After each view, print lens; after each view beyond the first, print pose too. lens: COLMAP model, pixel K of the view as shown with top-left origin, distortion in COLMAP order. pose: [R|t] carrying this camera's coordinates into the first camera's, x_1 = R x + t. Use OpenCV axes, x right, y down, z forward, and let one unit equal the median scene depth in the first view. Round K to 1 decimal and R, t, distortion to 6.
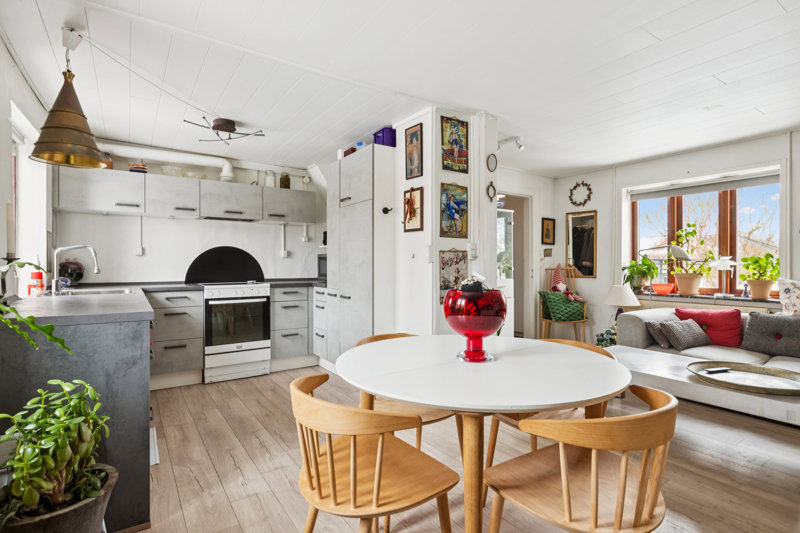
lens RADIAL K [[433.5, 0, 405.1], [0, 433.5, 265.4], [0, 0, 1]] dist [0.006790, 0.000479]
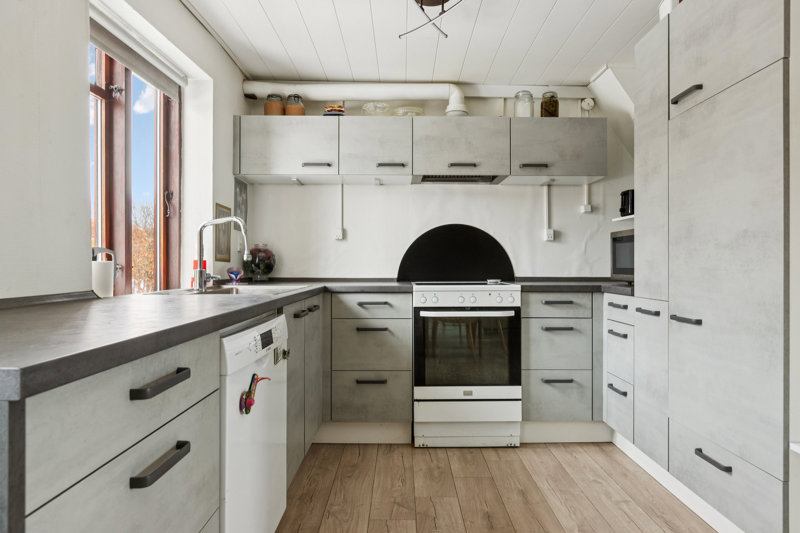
lens RADIAL K [[464.1, 0, 402.1], [0, 464.1, 264.0], [0, 0, 1]] dist [-0.017717, -0.000593]
pose [[0.830675, 0.000550, -0.556757, -0.113244], [-0.004261, 0.999977, -0.005370, 0.020068], [0.556741, 0.006833, 0.830658, 0.444247]]
